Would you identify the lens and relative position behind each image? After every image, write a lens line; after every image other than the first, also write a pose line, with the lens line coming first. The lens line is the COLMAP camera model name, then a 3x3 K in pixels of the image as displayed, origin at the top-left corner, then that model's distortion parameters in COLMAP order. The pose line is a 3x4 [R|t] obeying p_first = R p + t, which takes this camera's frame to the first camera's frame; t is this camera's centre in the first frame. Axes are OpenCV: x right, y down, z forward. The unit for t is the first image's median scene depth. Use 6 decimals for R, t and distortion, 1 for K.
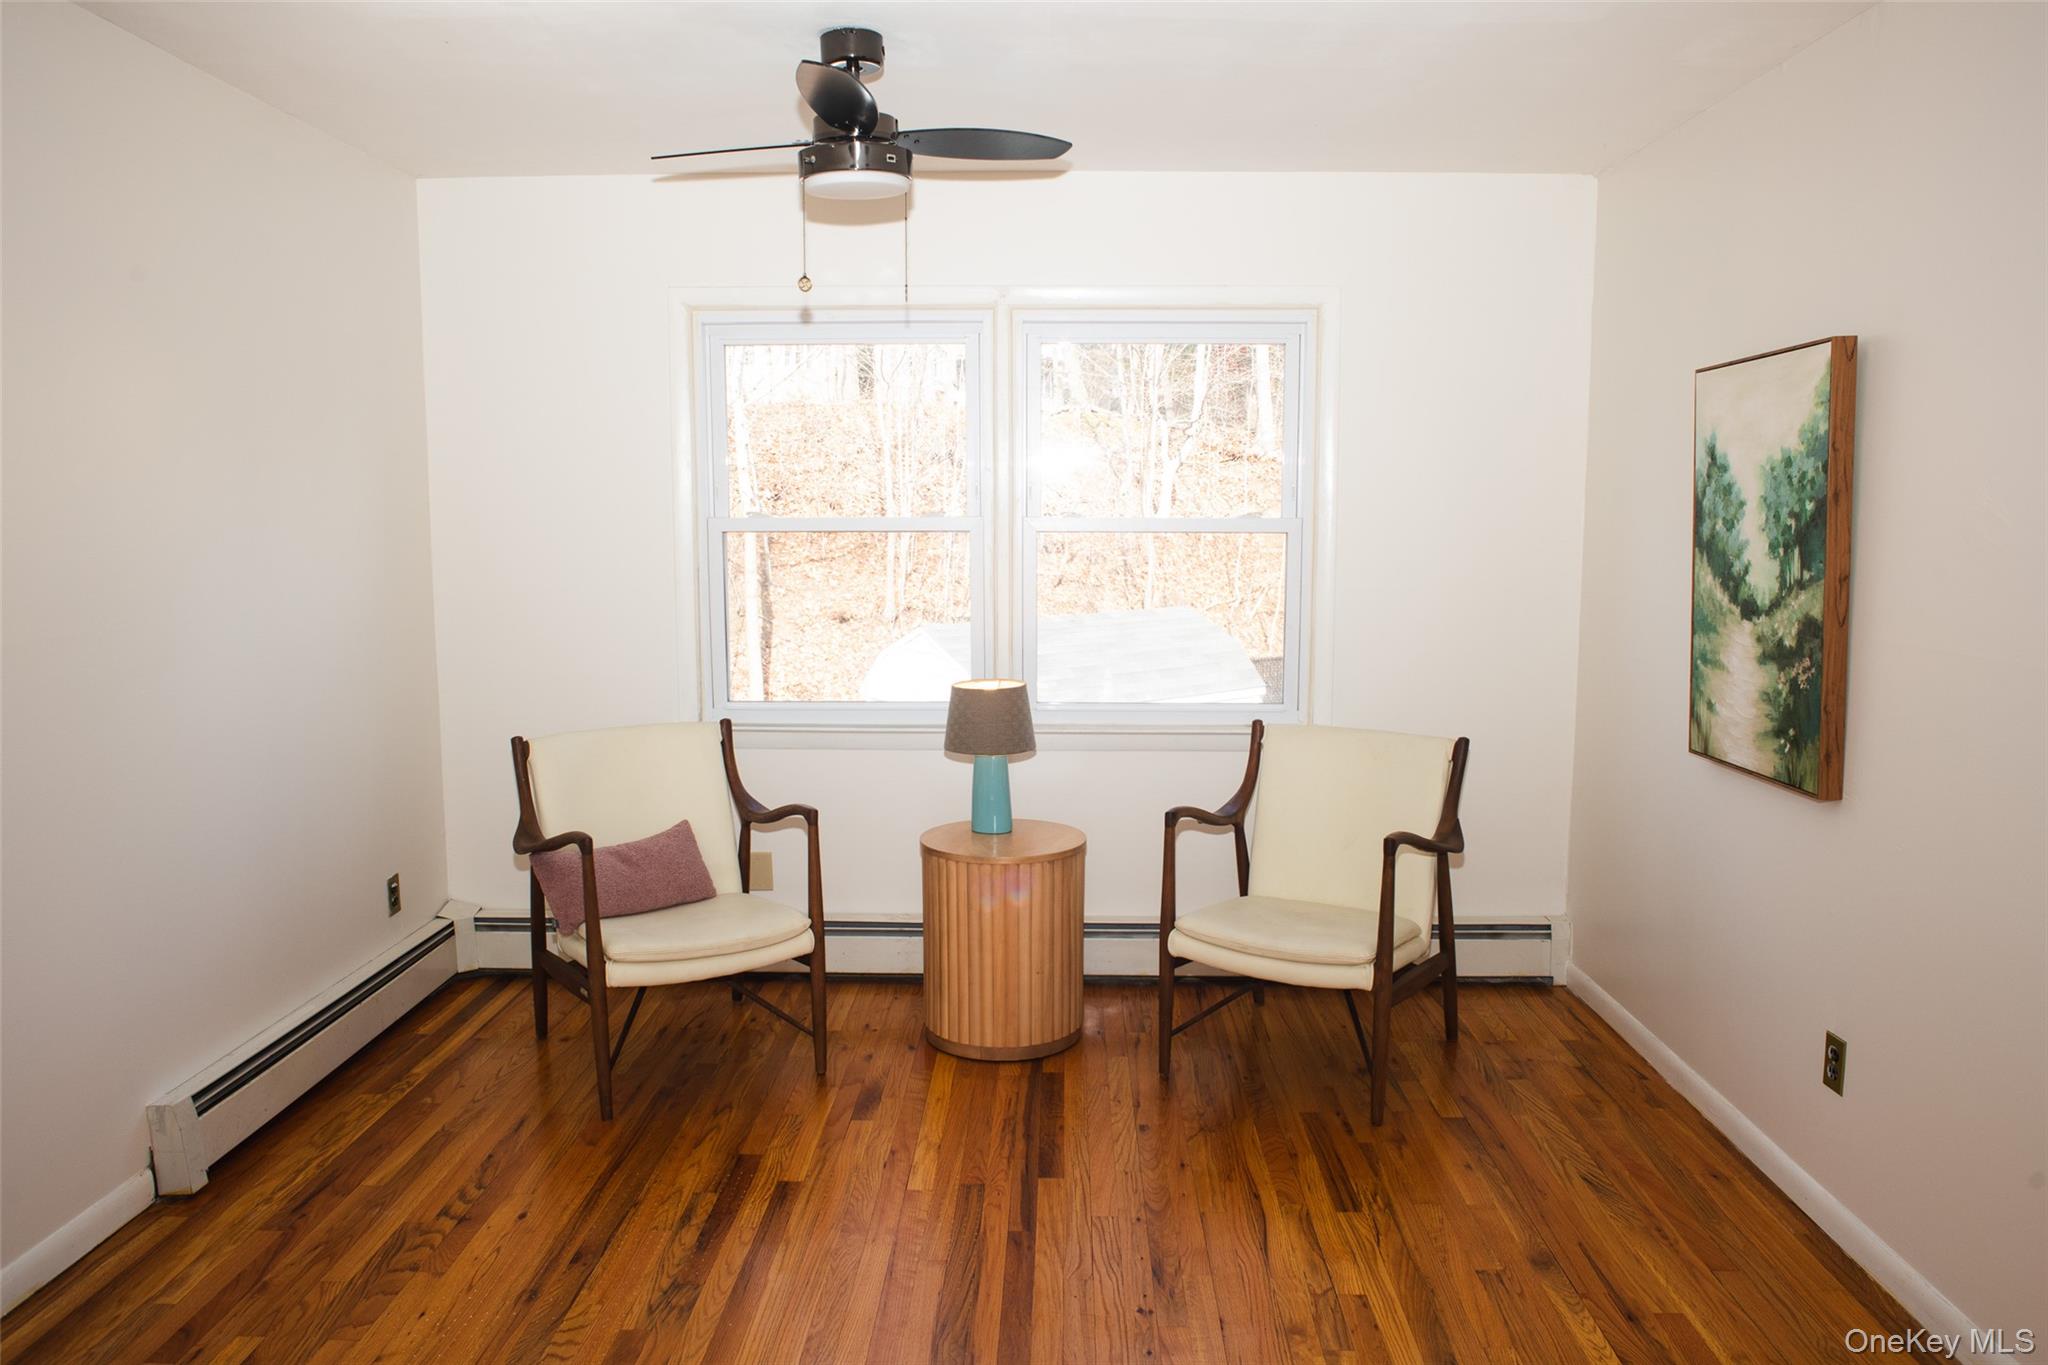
lens RADIAL K [[1402.5, 0, 1026.2], [0, 1402.5, 672.9], [0, 0, 1]] dist [0.000837, 0.001301]
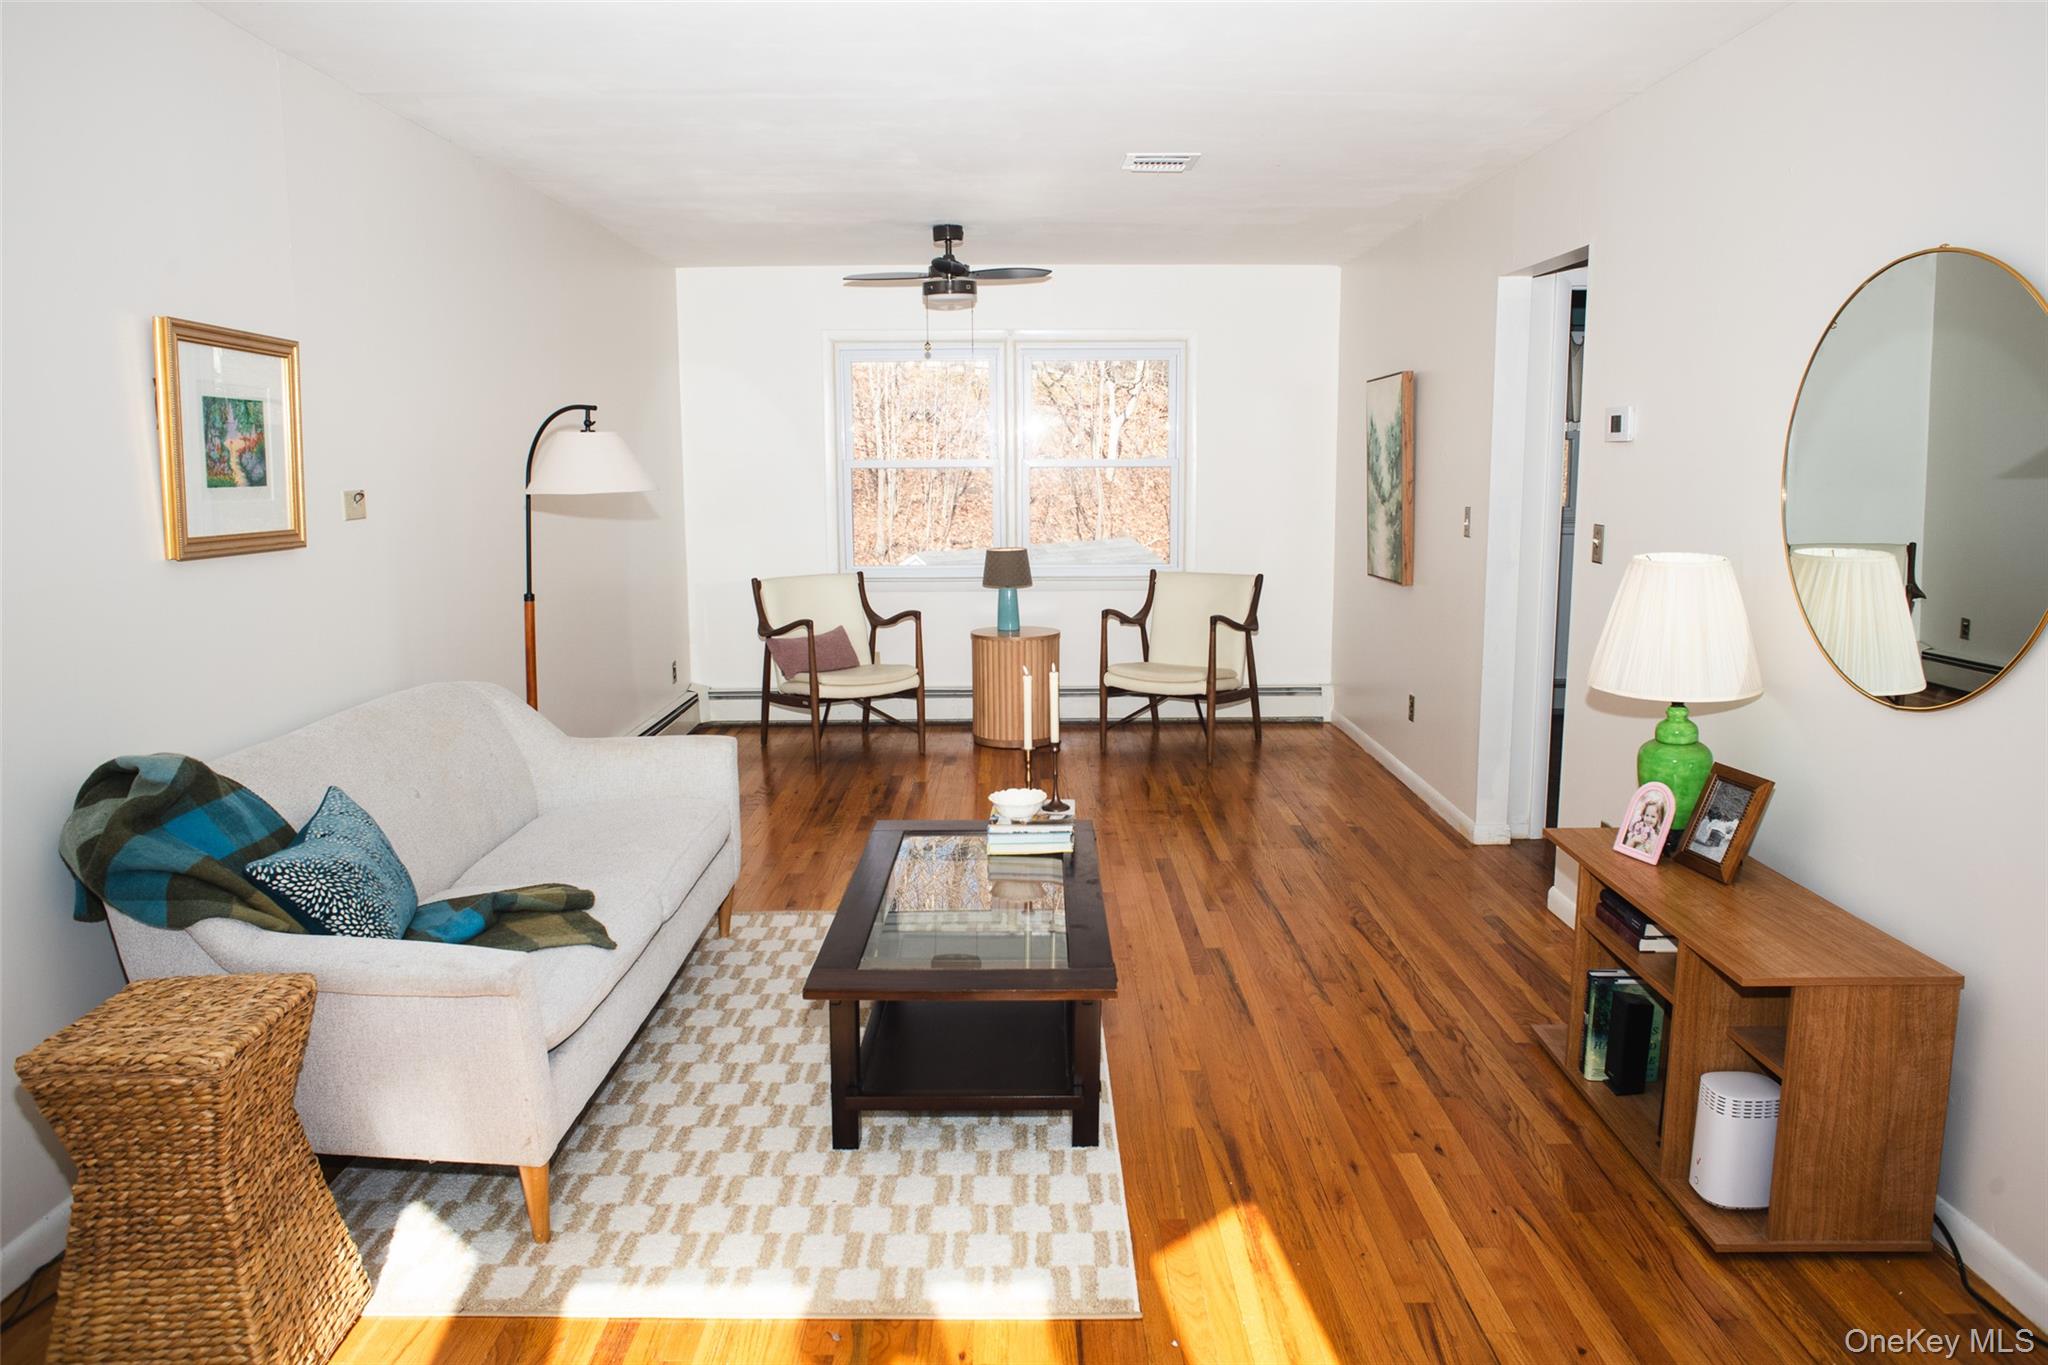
lens RADIAL K [[1410.0, 0, 1023.0], [0, 1410.0, 653.2], [0, 0, 1]] dist [0.000543, 0.000411]
pose [[0.999472, -0.011470, 0.030389, -0.063586], [0.010906, 0.999767, 0.018647, 0.111568], [-0.030595, -0.018306, 0.999364, -0.864873]]
